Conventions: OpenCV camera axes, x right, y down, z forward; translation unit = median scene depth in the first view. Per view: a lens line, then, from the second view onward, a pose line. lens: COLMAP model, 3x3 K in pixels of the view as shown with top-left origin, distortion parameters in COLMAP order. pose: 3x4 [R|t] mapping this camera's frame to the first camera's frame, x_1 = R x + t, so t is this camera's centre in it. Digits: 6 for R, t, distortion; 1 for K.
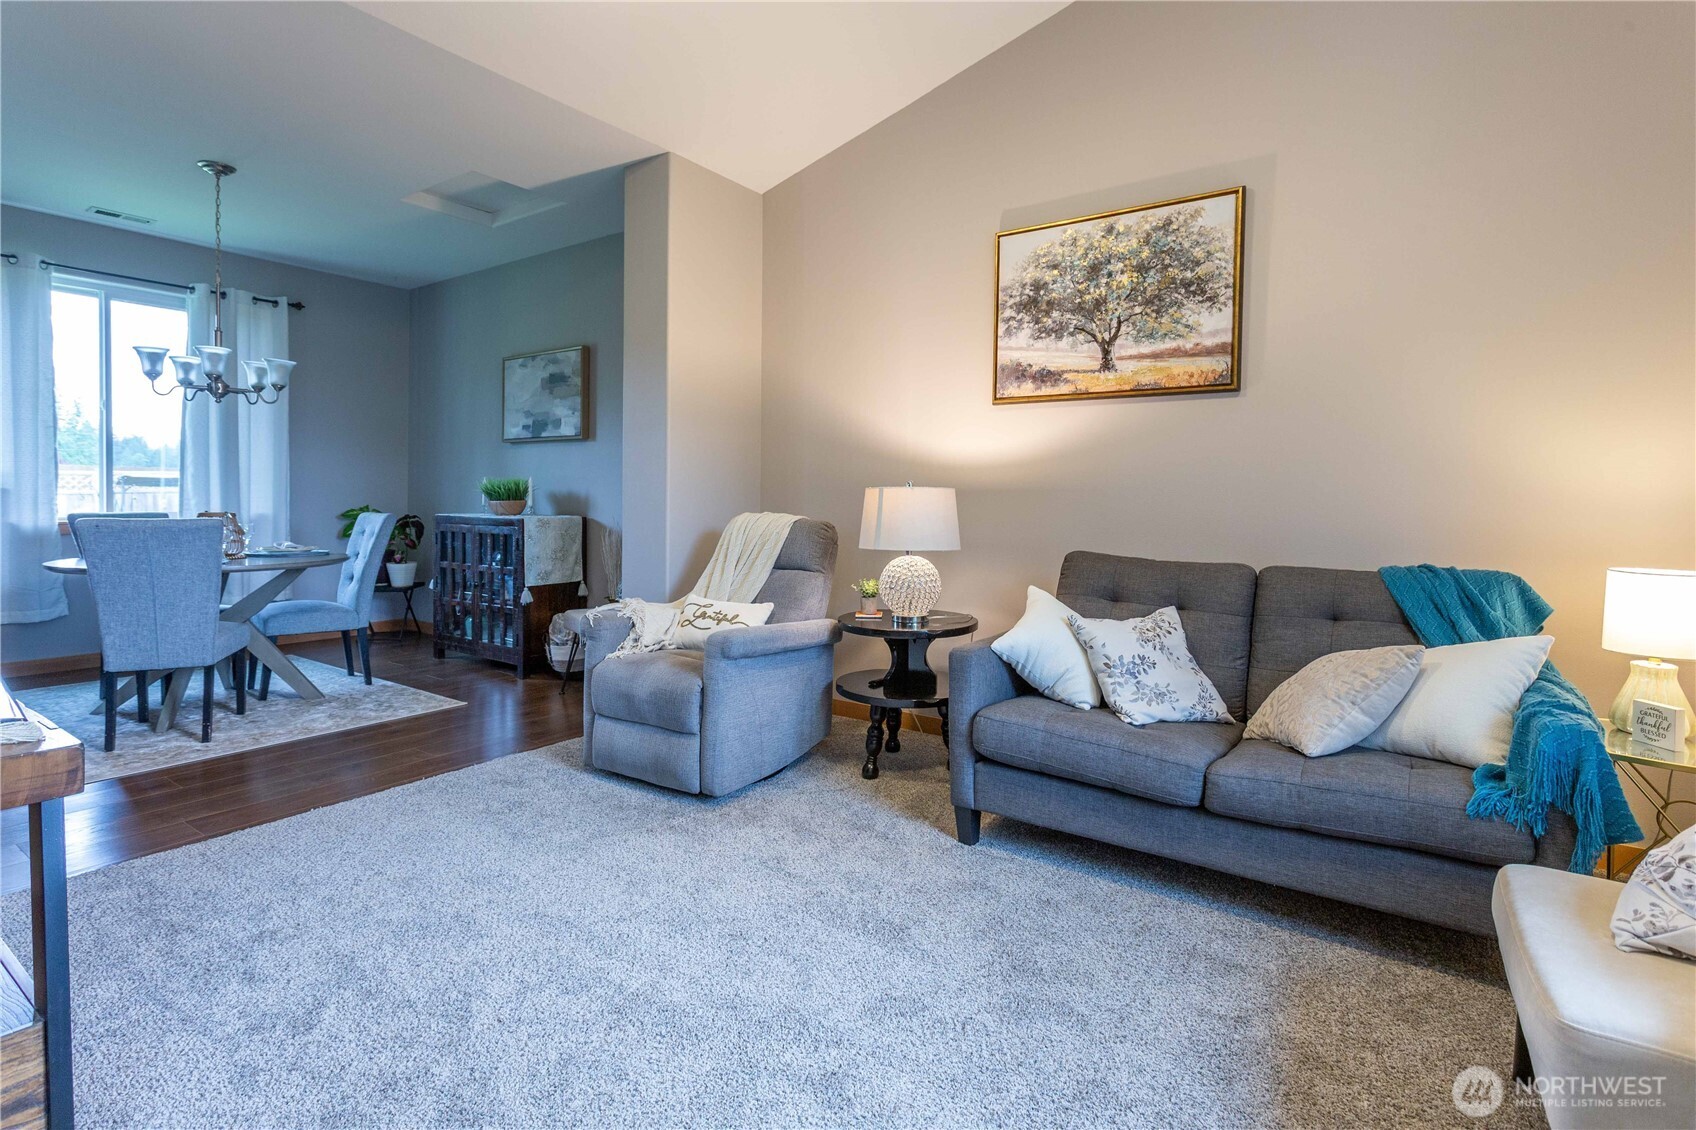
lens RADIAL K [[836.3, 0, 845.1], [0, 836.3, 504.5], [0, 0, 1]] dist [-0.002519, 0.002320]
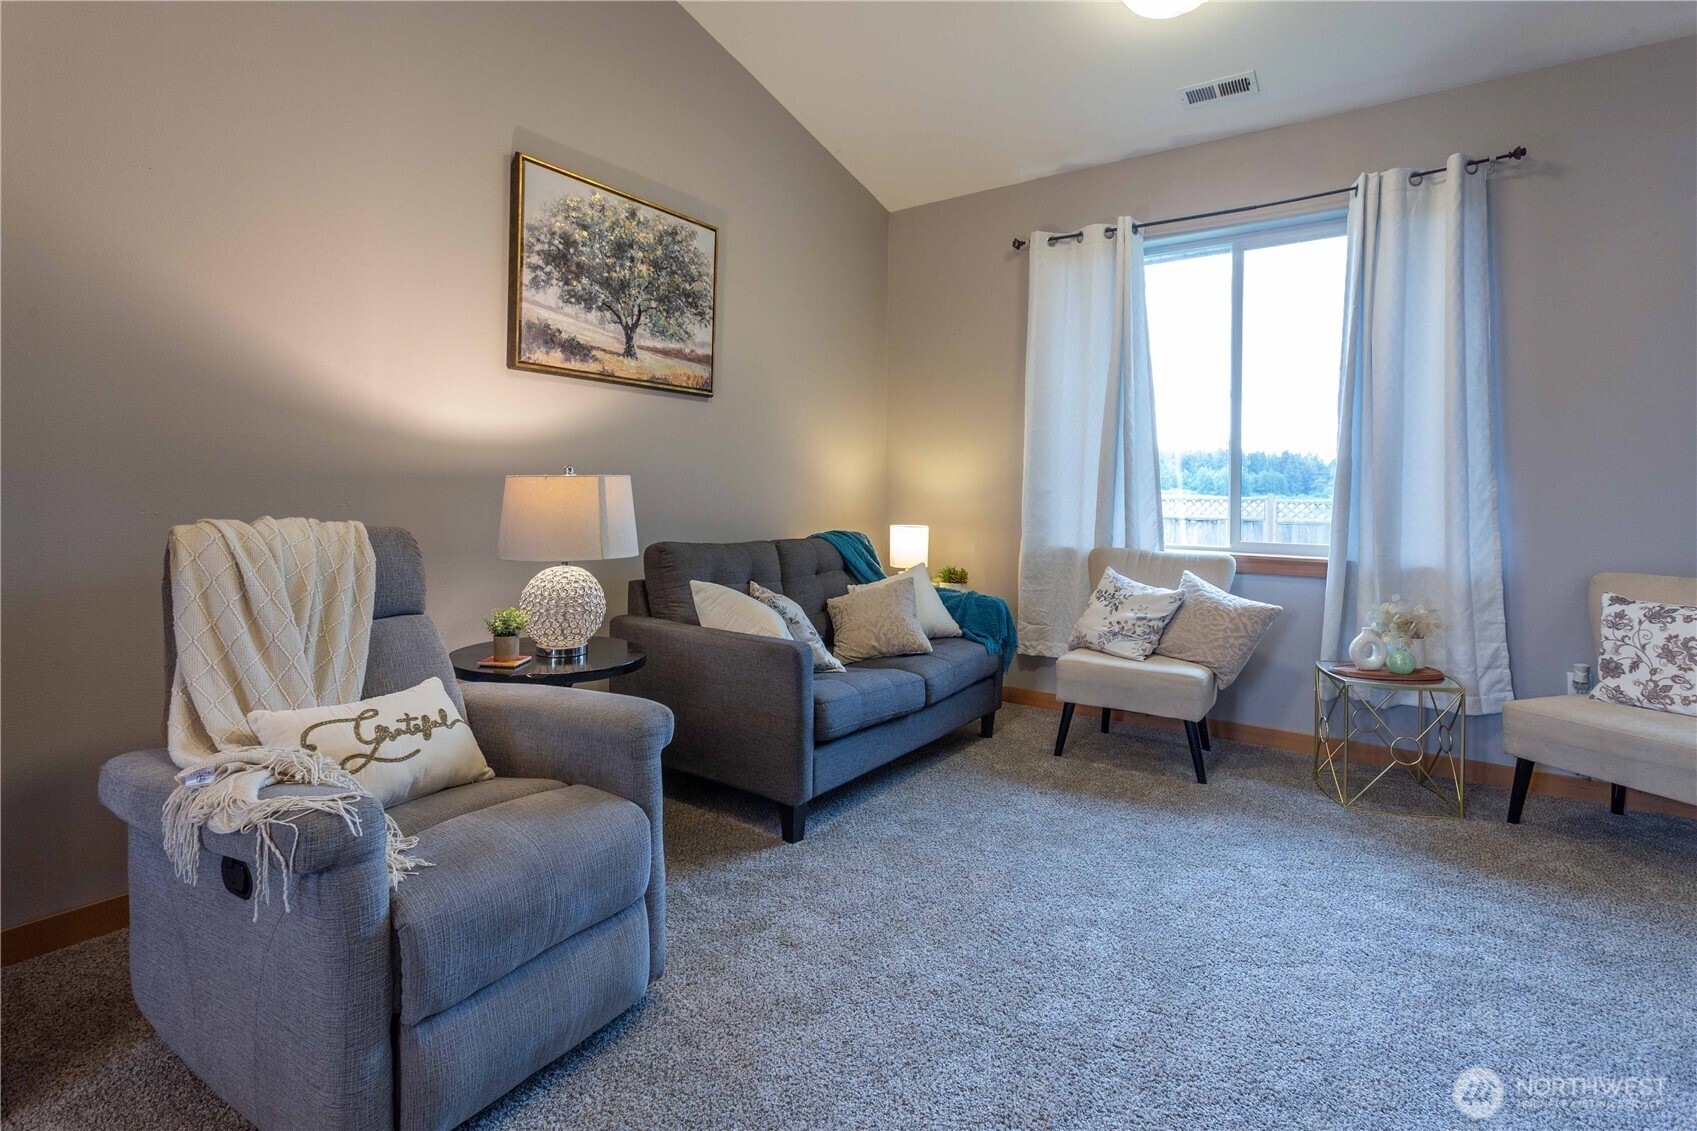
lens RADIAL K [[836.8, 0, 832.1], [0, 836.8, 492.3], [0, 0, 1]] dist [-0.002519, 0.002320]
pose [[0.003286, -0.009946, 0.999945, -0.659587], [-0.003776, 0.999943, 0.009958, -0.012381], [-0.999987, -0.003808, 0.003248, 0.753009]]
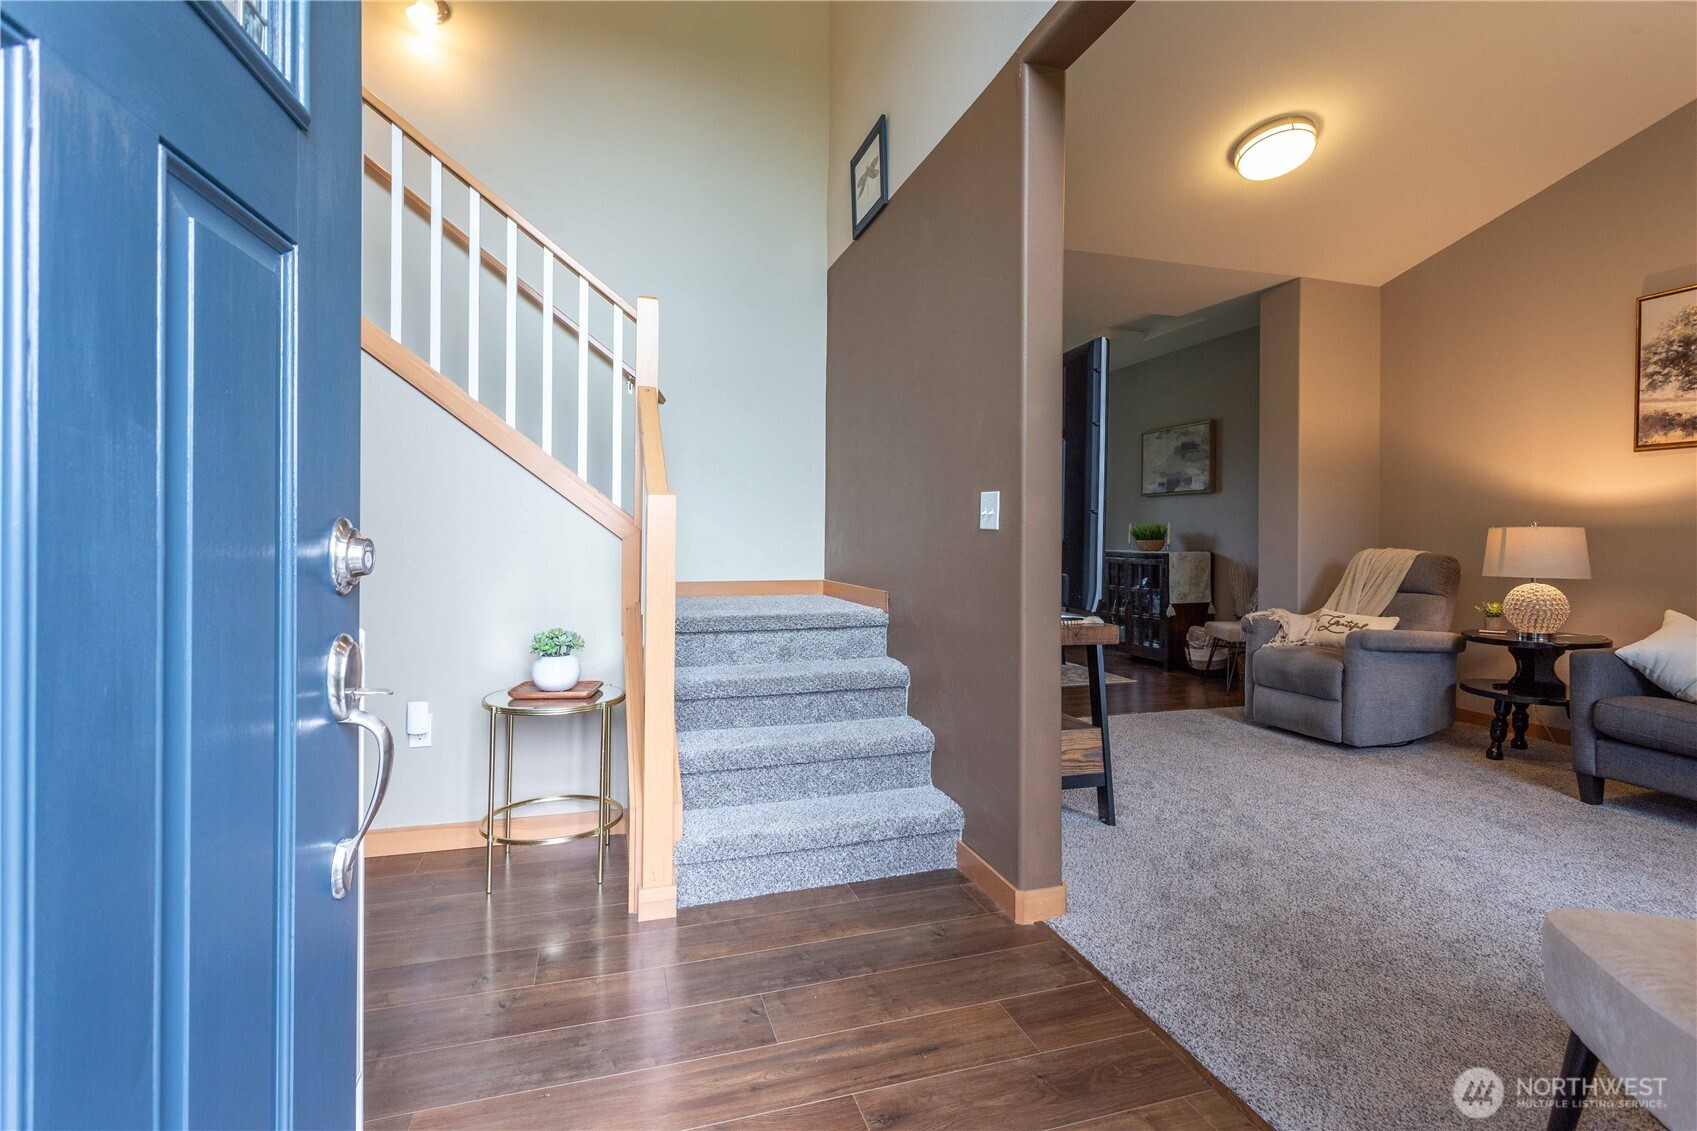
lens RADIAL K [[836.8, 0, 830.5], [0, 836.8, 536.6], [0, 0, 1]] dist [-0.002519, 0.002320]
pose [[0.797130, -0.005144, -0.603786, -0.004700], [-0.002449, 0.999928, -0.011752, 0.010062], [0.603803, 0.010847, 0.797060, -0.573292]]
